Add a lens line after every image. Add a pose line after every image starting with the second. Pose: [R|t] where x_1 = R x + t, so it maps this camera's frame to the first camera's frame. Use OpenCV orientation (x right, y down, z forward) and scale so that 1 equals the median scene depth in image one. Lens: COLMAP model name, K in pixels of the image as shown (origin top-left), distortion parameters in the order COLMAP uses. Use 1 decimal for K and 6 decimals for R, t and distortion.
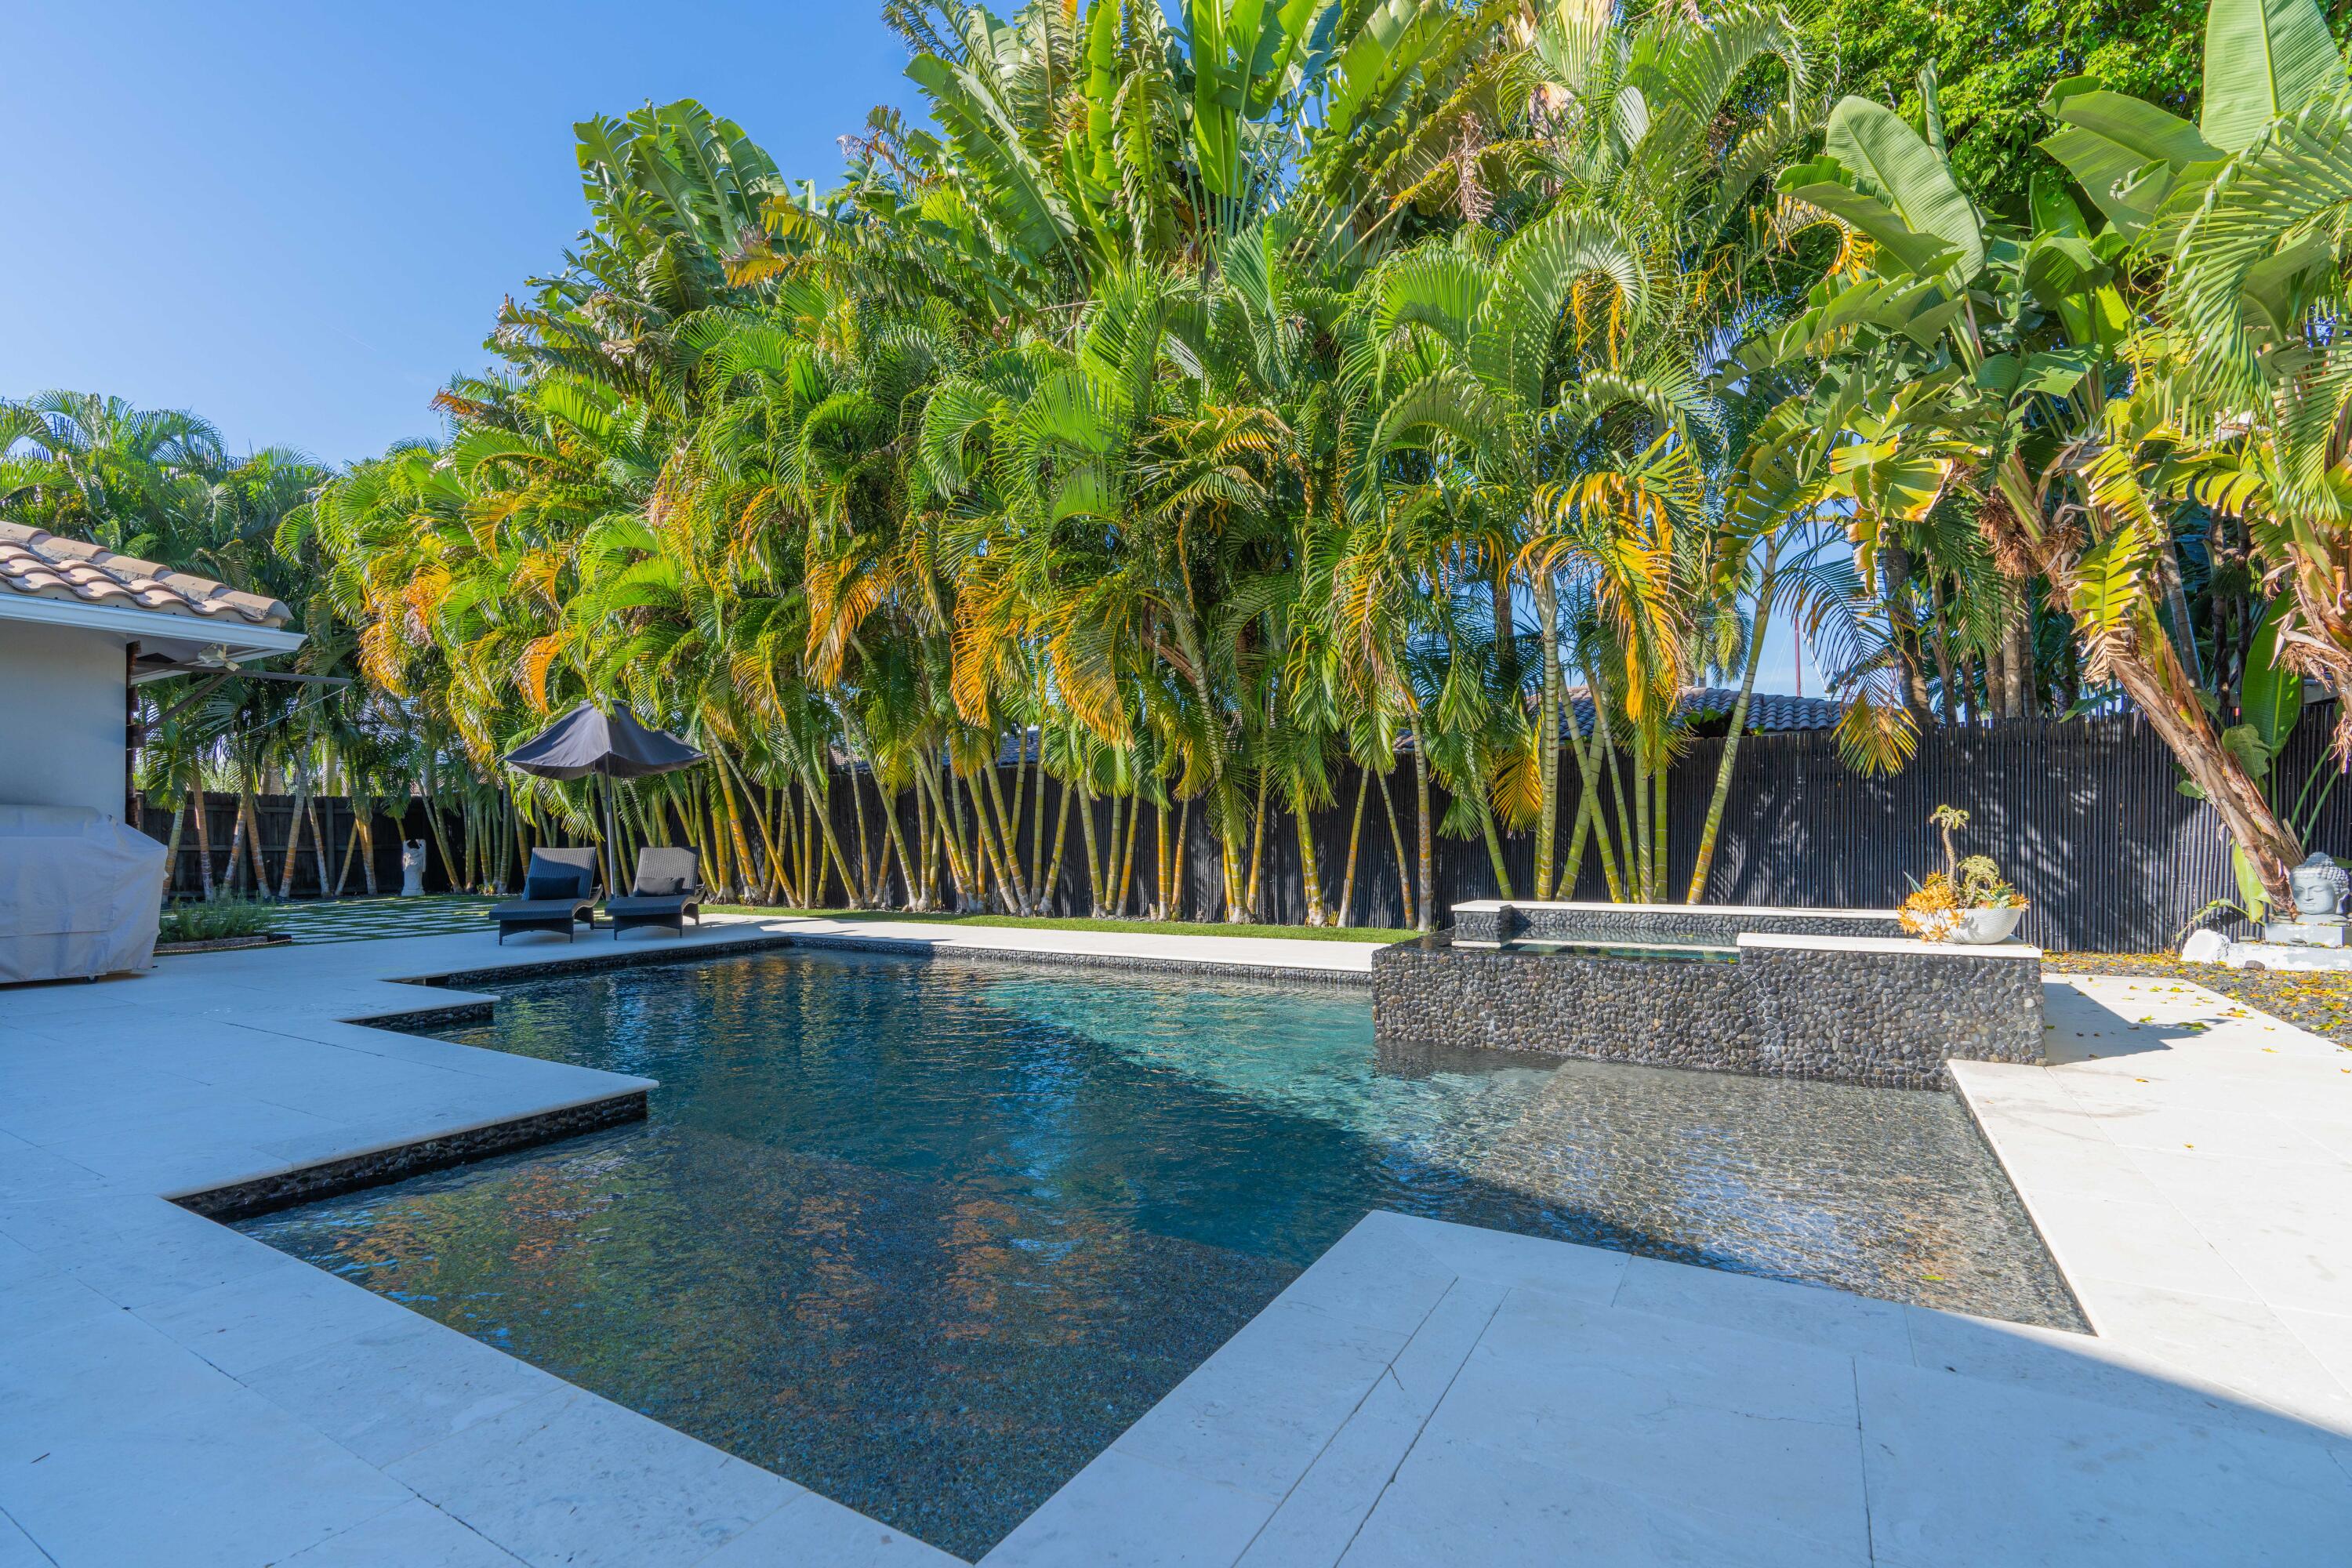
lens RADIAL K [[1064.9, 0, 1168.8], [0, 1064.9, 800.3], [0, 0, 1]] dist [-0.005079, -0.000429]
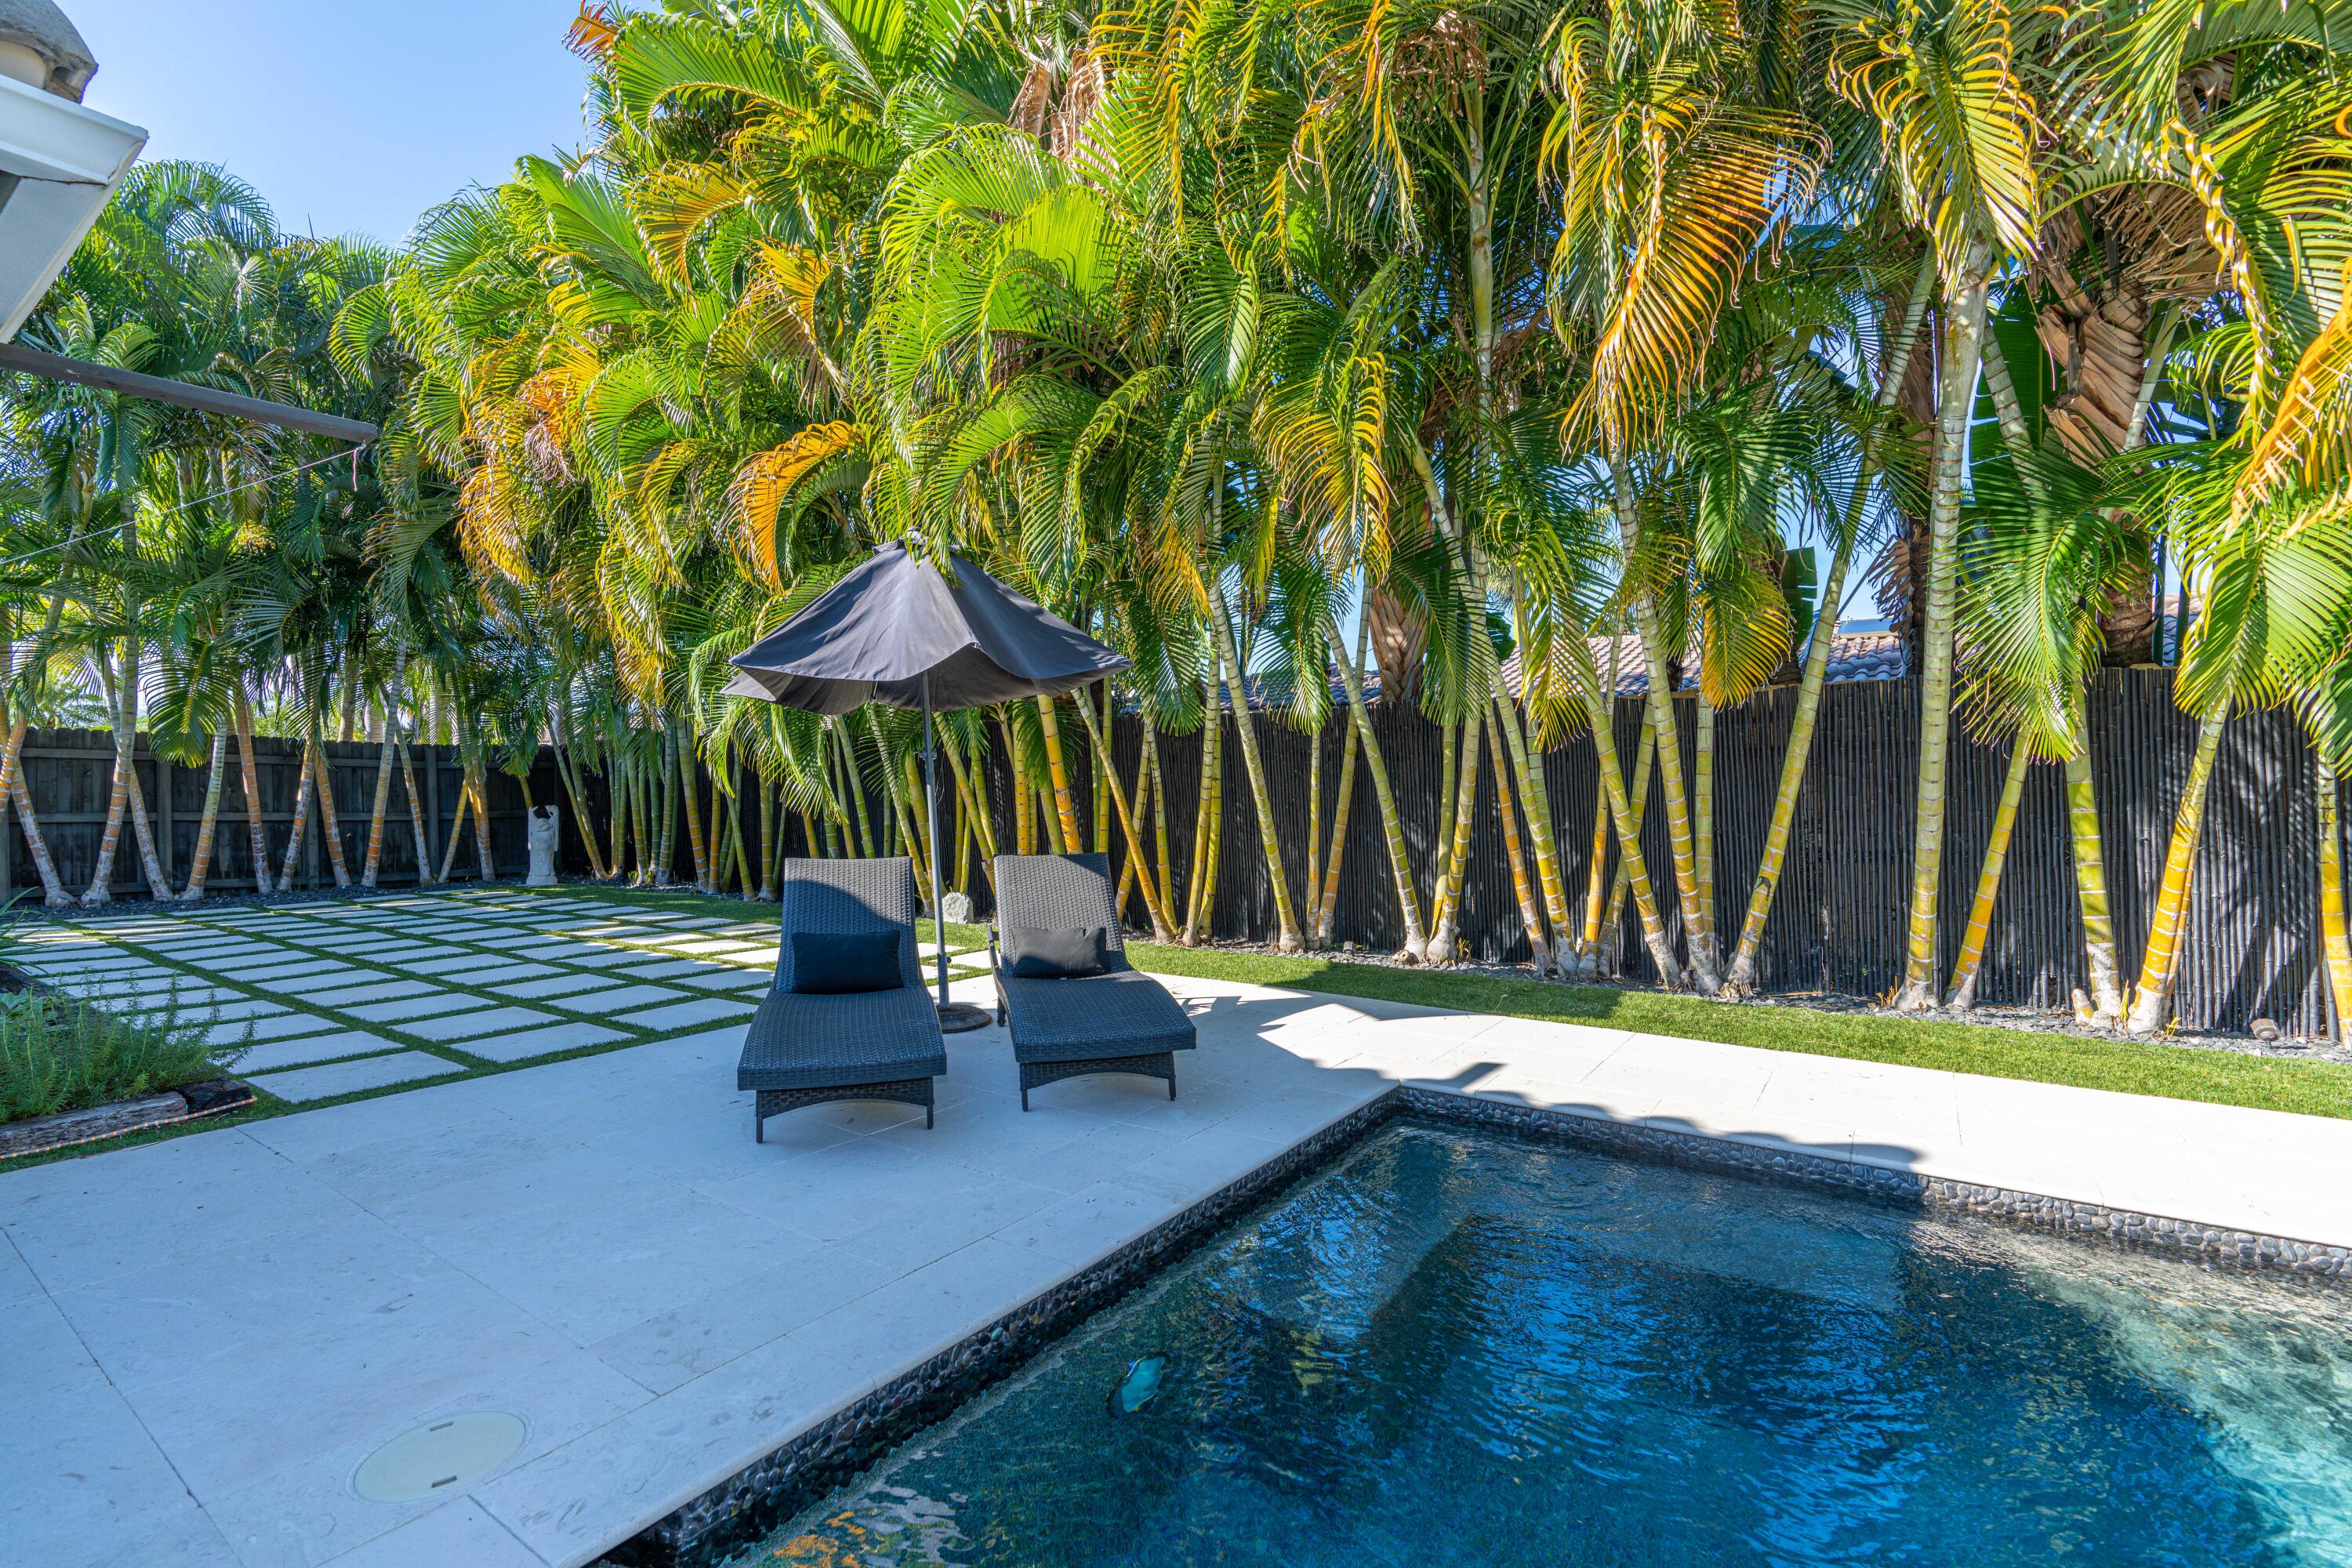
lens RADIAL K [[1064.9, 0, 1184.2], [0, 1064.9, 771.9], [0, 0, 1]] dist [-0.005079, -0.000429]
pose [[0.997076, 0.008522, -0.075944, -0.248311], [-0.007269, 0.999833, 0.016757, -0.001115], [0.076074, -0.016156, 0.996971, 0.351492]]
